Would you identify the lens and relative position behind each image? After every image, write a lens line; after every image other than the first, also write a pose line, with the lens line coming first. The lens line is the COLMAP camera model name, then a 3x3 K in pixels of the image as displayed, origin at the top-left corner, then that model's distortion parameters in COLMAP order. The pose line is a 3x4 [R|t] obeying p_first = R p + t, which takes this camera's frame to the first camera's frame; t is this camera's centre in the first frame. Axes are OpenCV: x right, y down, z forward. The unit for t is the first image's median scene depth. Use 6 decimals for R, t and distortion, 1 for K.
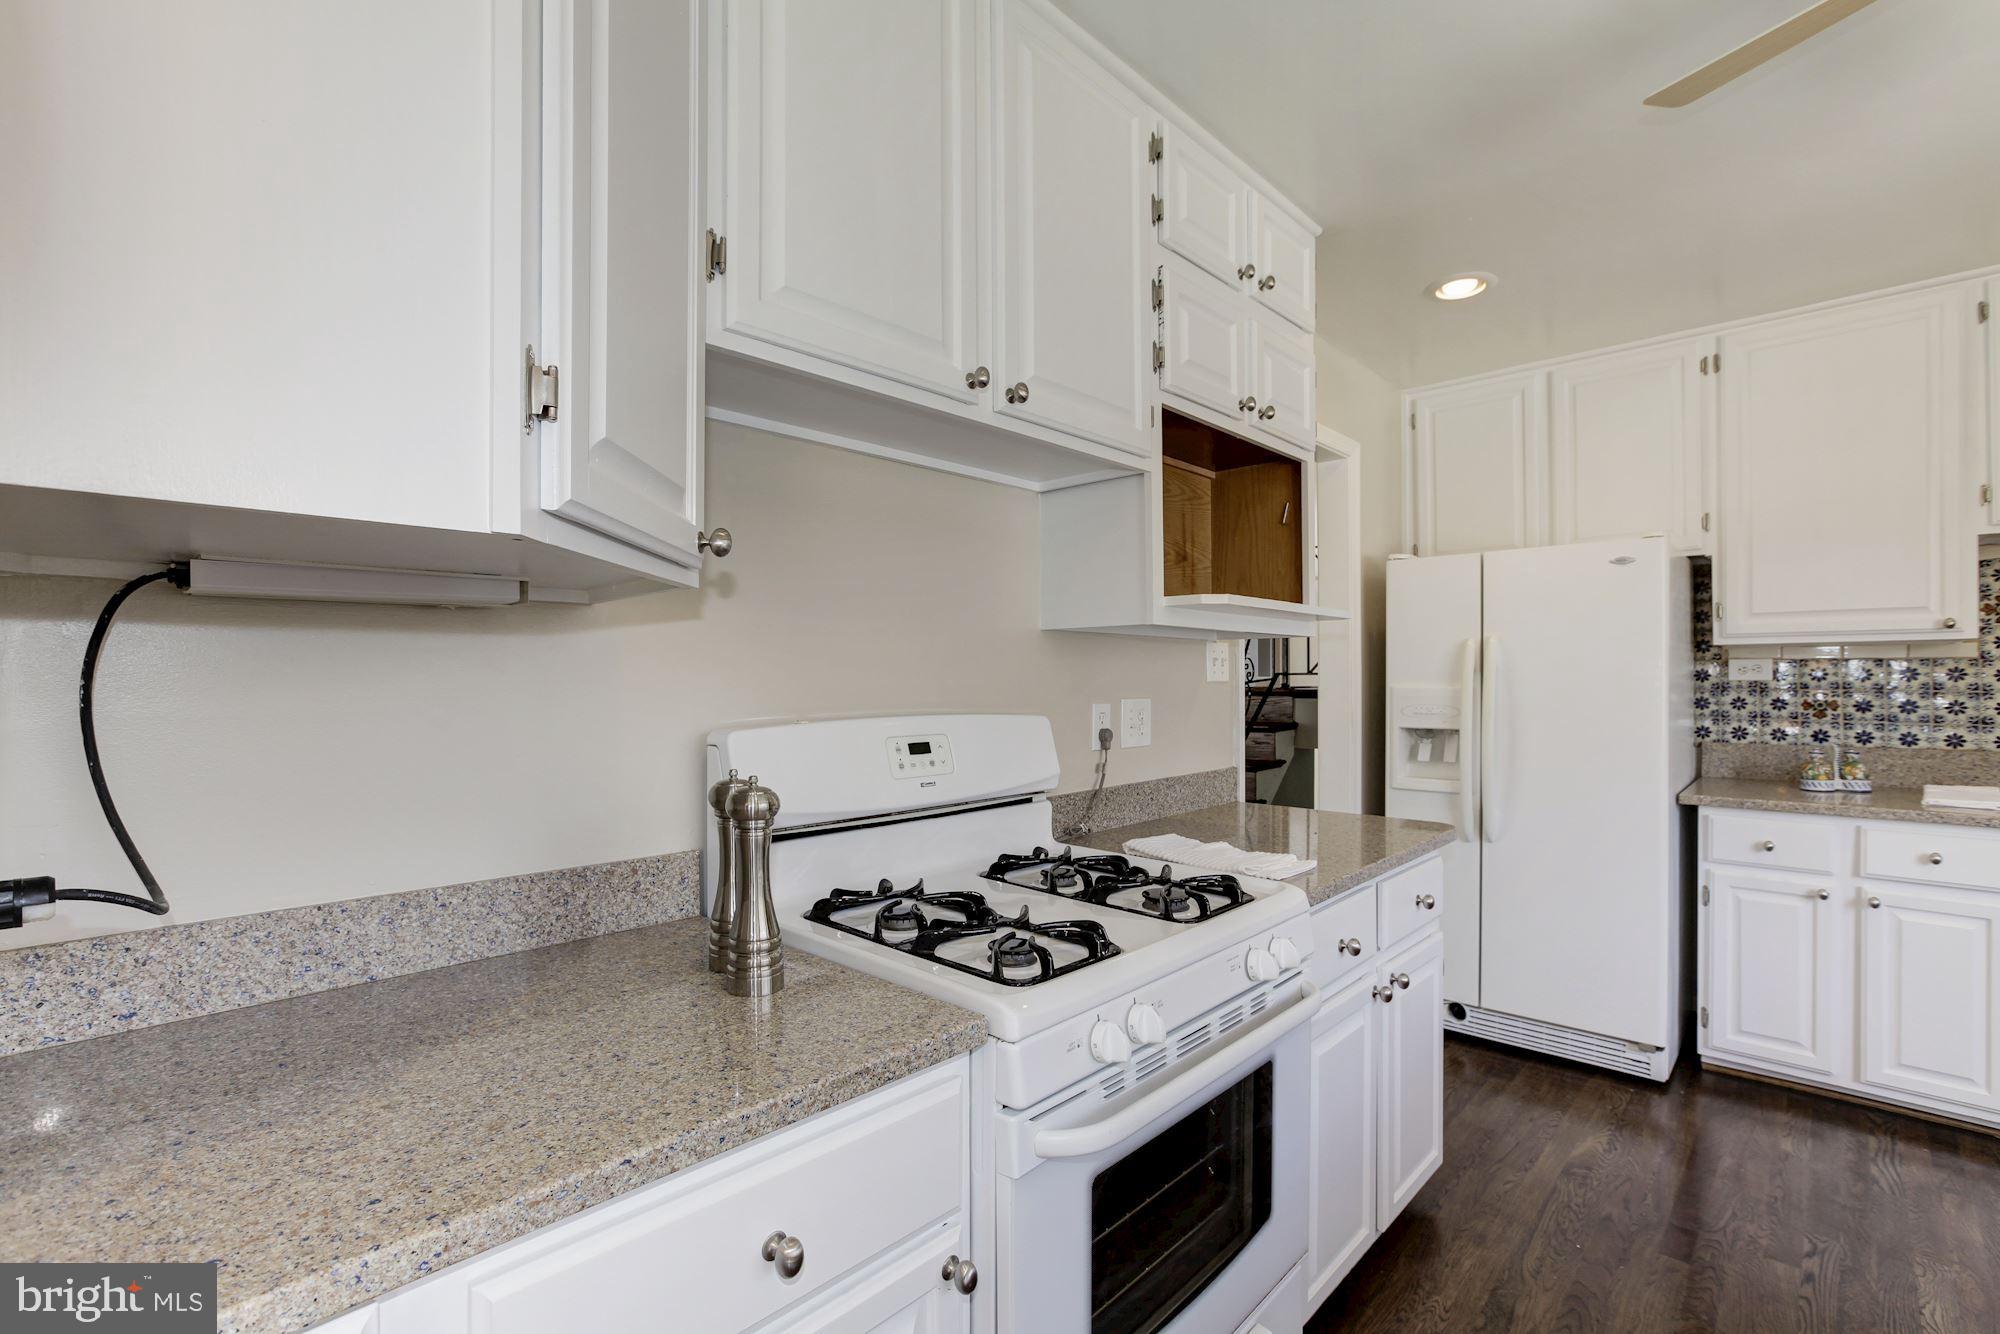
lens RADIAL K [[919.0, 0, 1002.2], [0, 919.0, 673.3], [0, 0, 1]] dist [-0.012433, 0.010913]
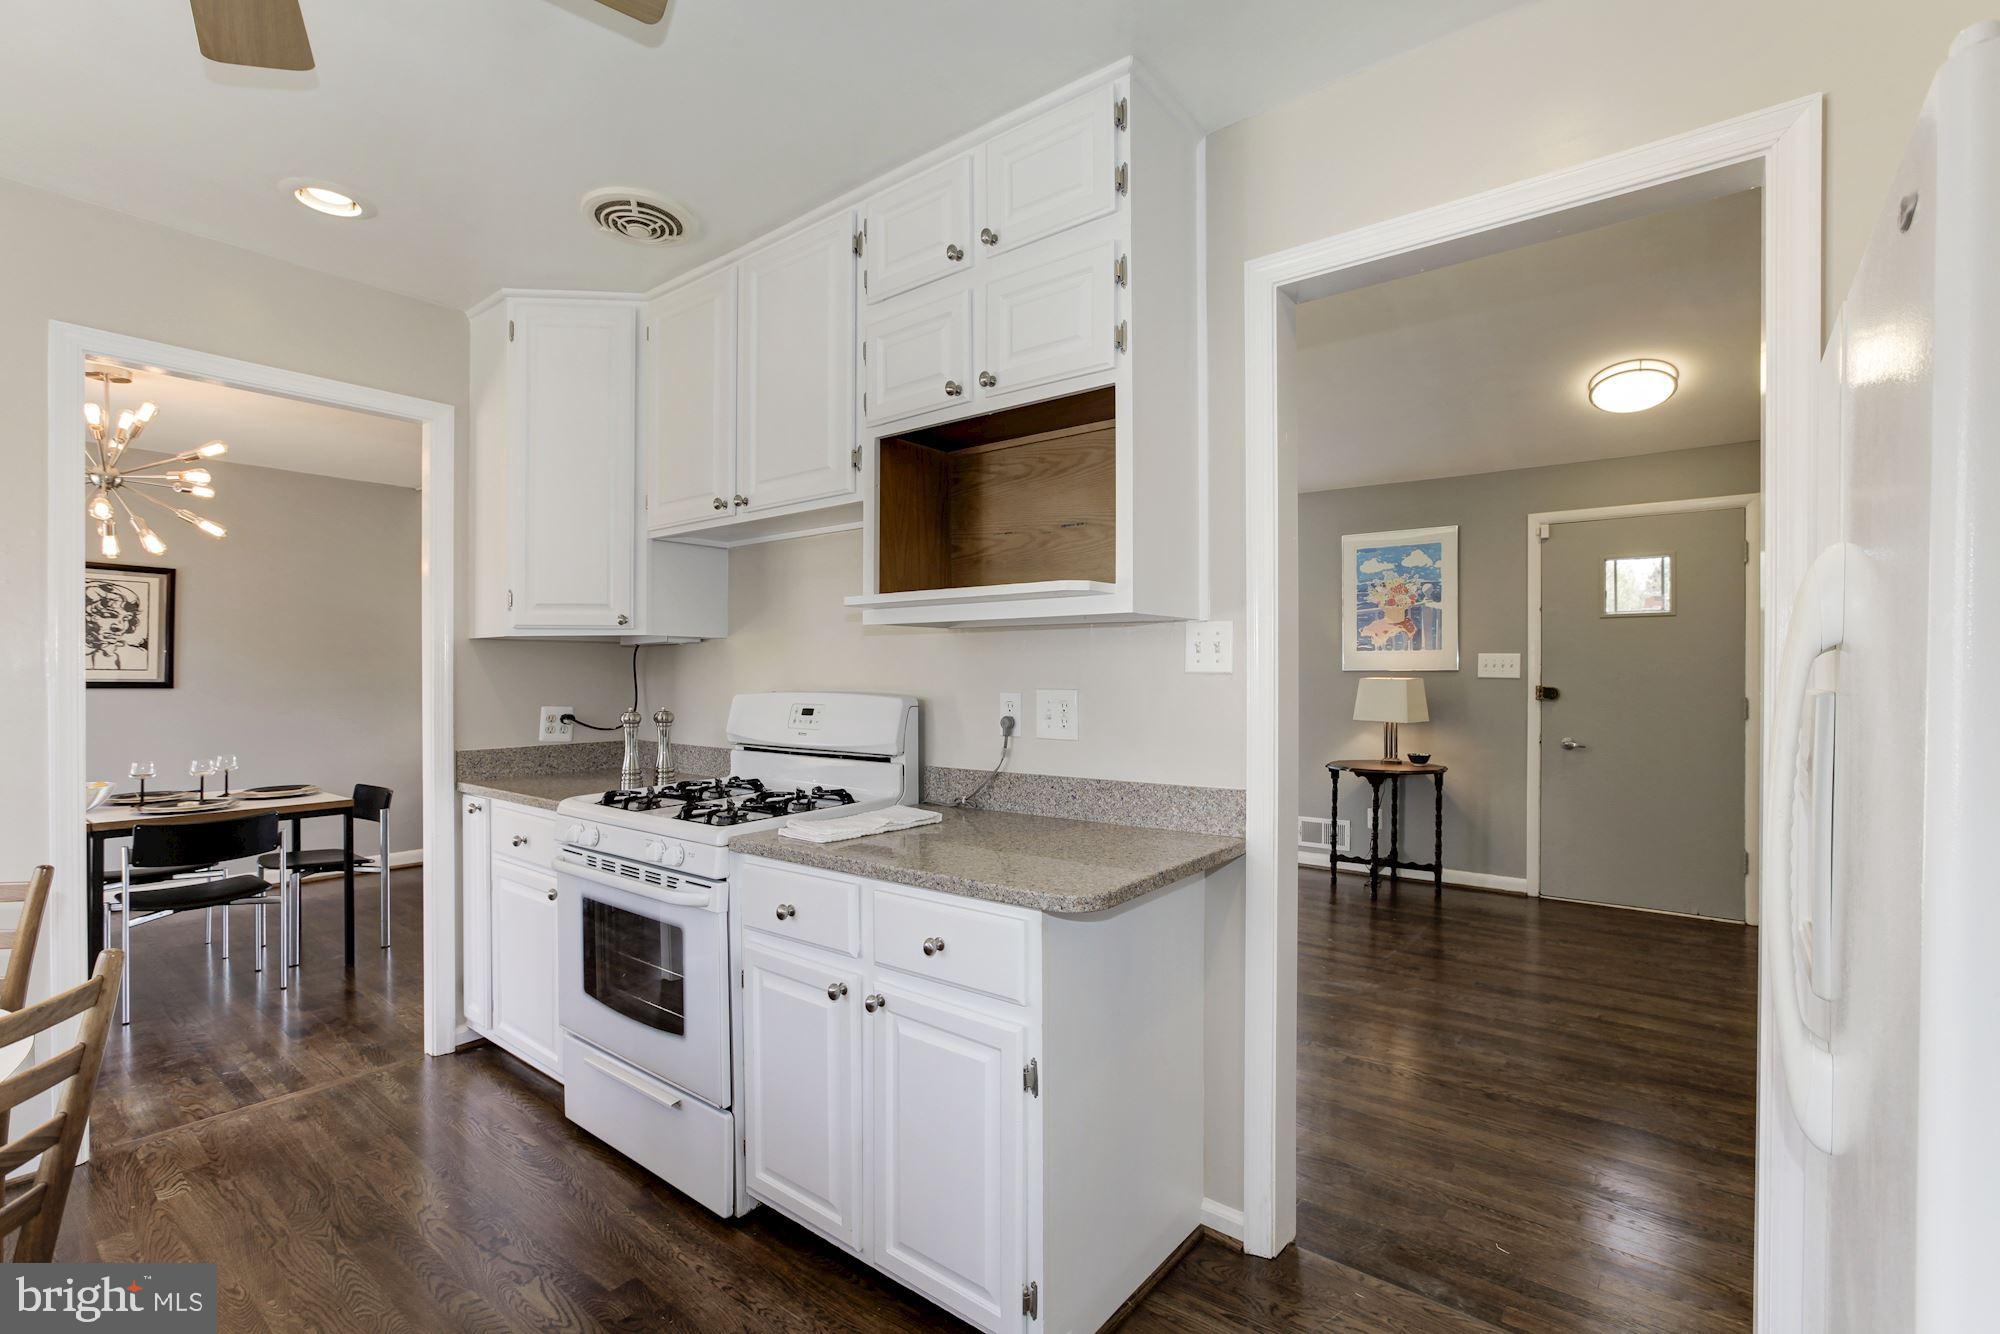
lens RADIAL K [[919.0, 0, 1009.3], [0, 919.0, 671.7], [0, 0, 1]] dist [-0.012433, 0.010913]
pose [[0.080451, 0.006637, -0.996736, 0.905154], [0.008930, 0.999933, 0.007379, 0.000845], [0.996719, -0.009495, 0.080387, 0.712365]]
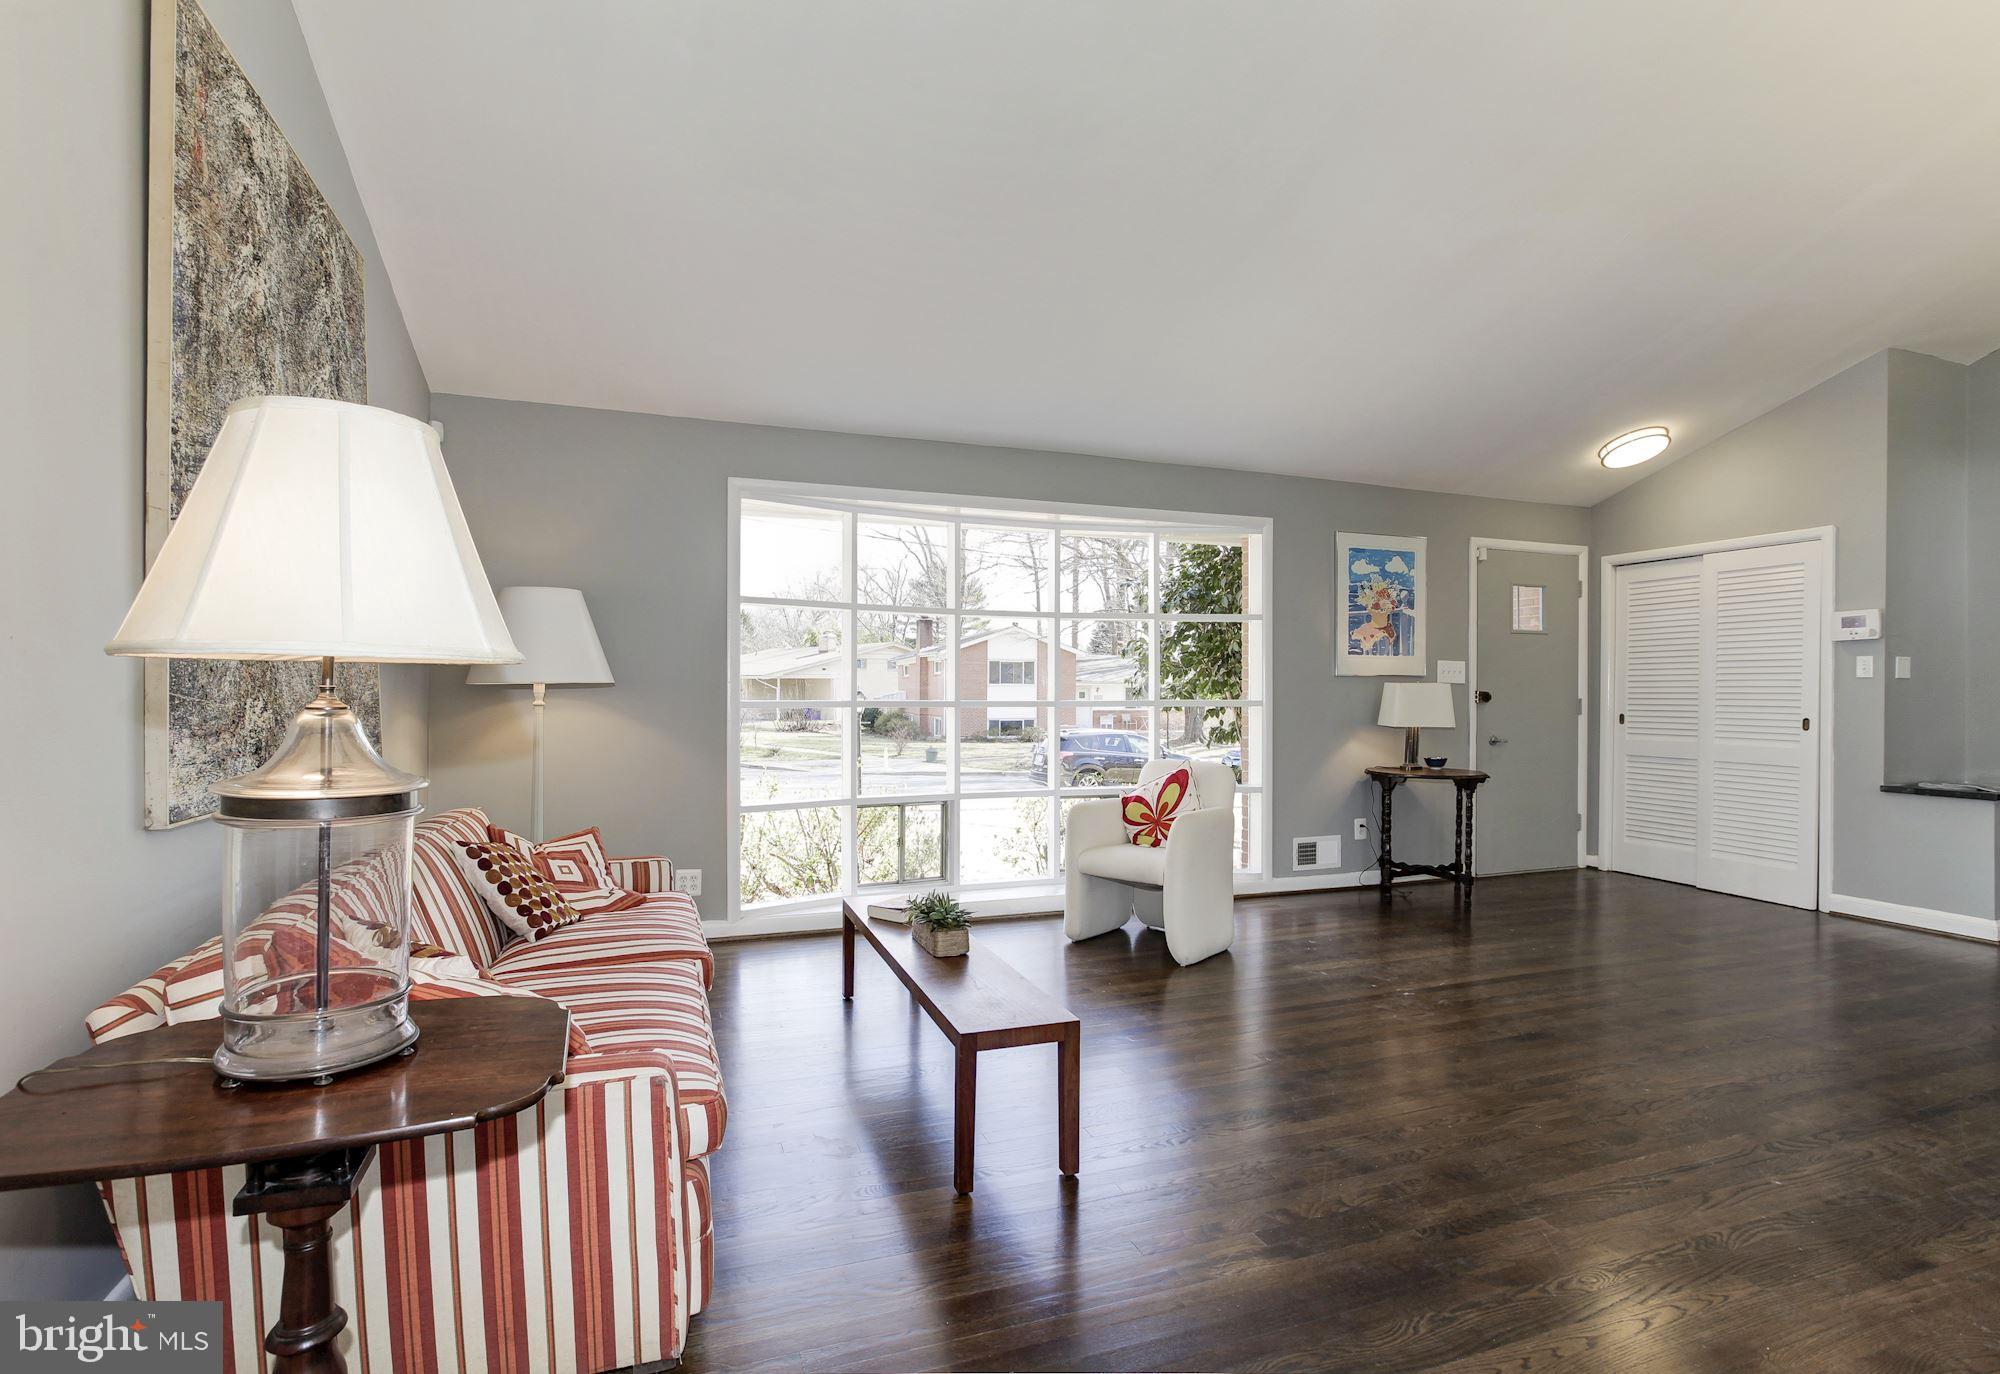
lens RADIAL K [[924.2, 0, 1005.8], [0, 924.2, 693.5], [0, 0, 1]] dist [-0.001111, 0.001322]
pose [[0.893785, 0.010395, -0.448375, -0.779505], [-0.004233, 0.999882, 0.014742, 0.031933], [0.448476, -0.011278, 0.893724, -0.383180]]
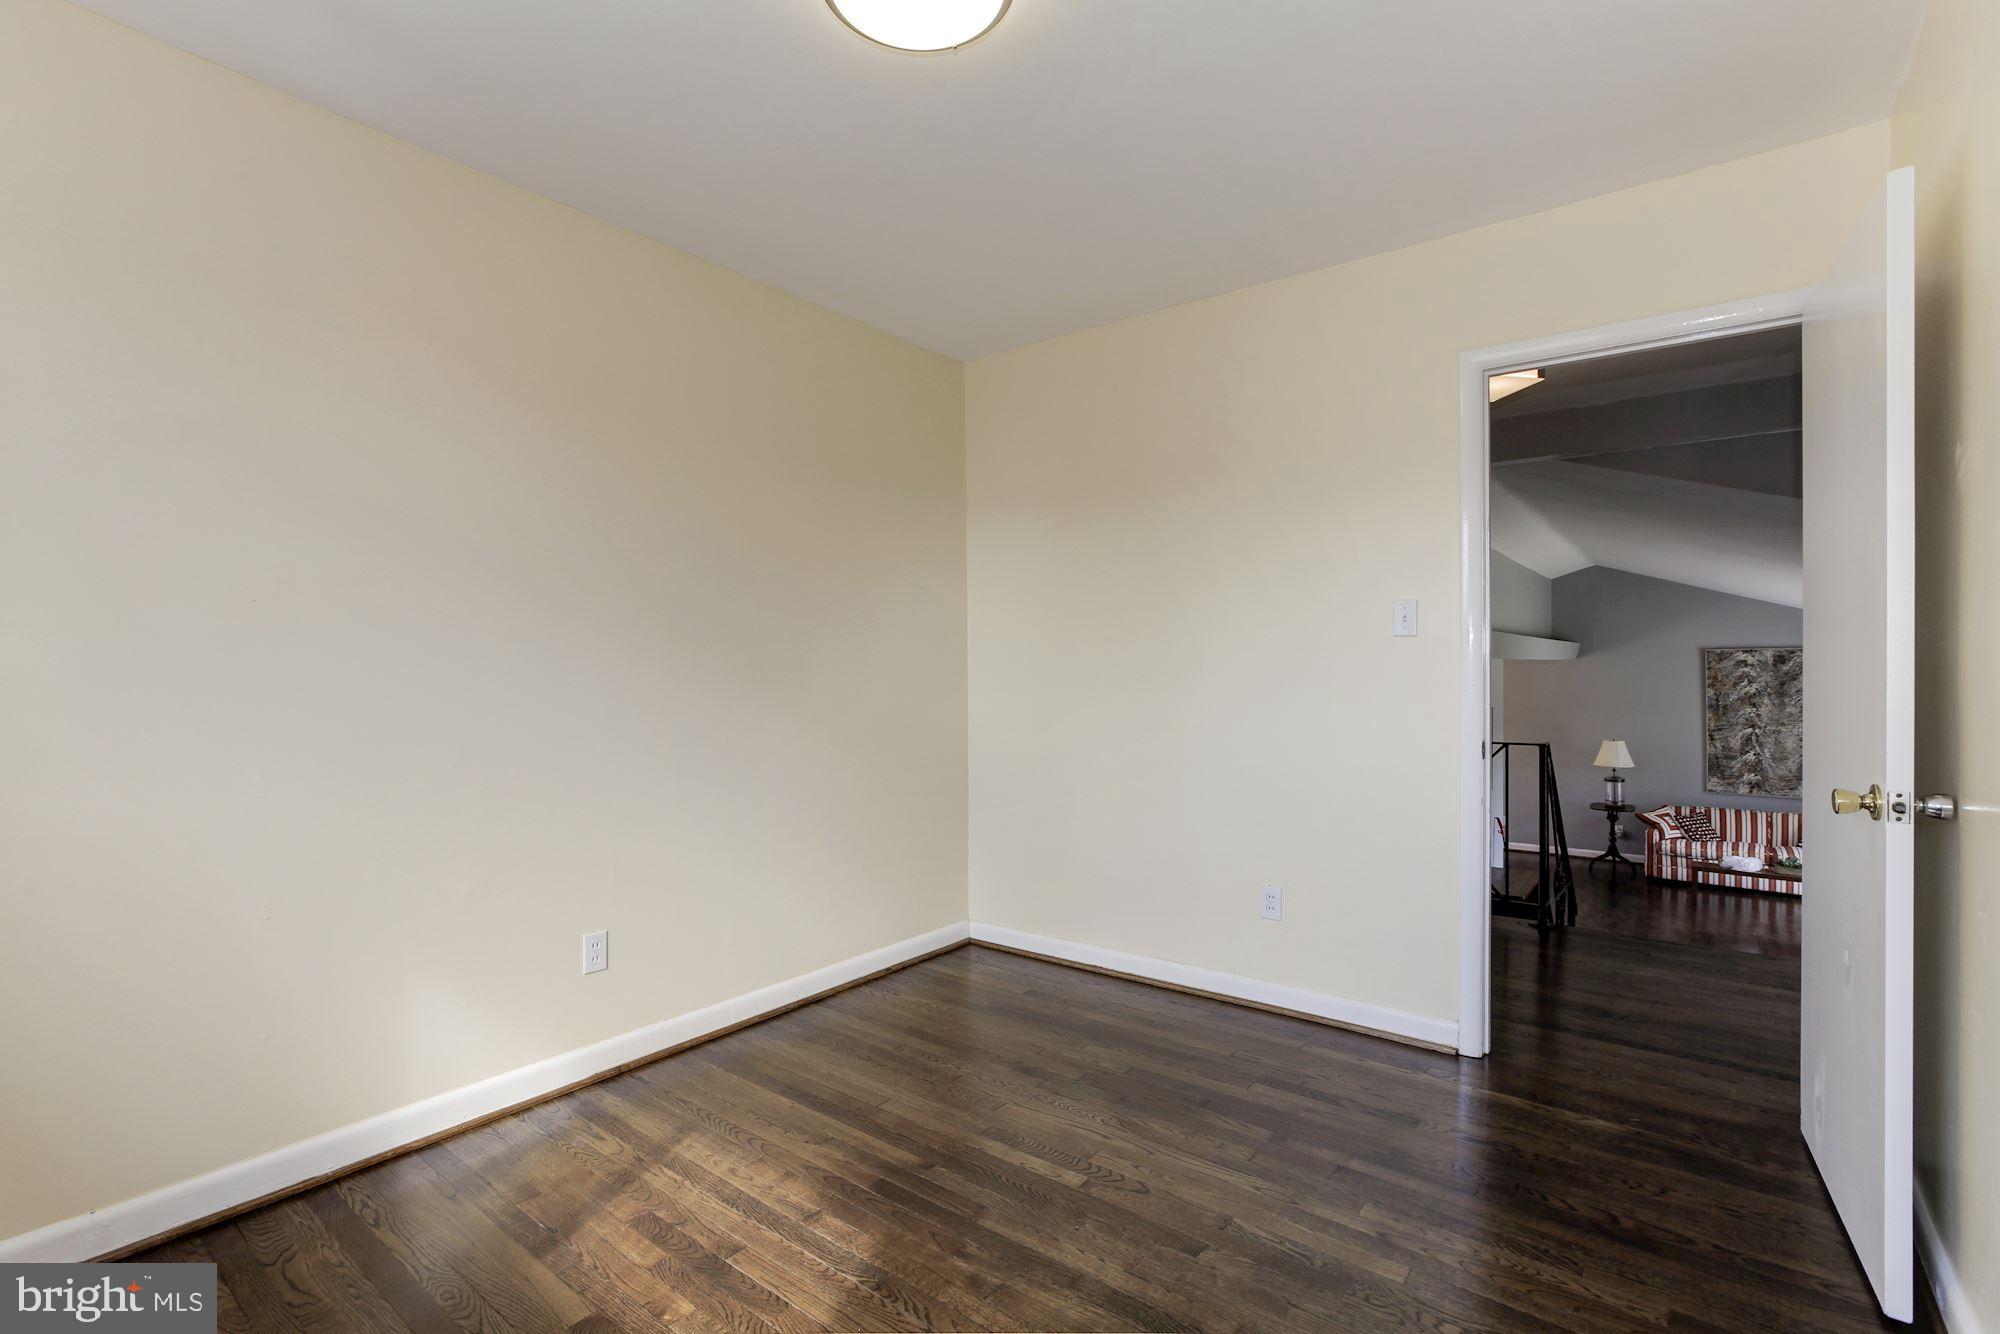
lens RADIAL K [[919.0, 0, 1000.5], [0, 919.0, 671.9], [0, 0, 1]] dist [-0.012433, 0.010913]
pose [[-0.995630, 0.013108, -0.092457, 1.478059], [0.013133, 0.999914, 0.000337, -0.367573], [0.092453, -0.000879, -0.995717, 3.129661]]
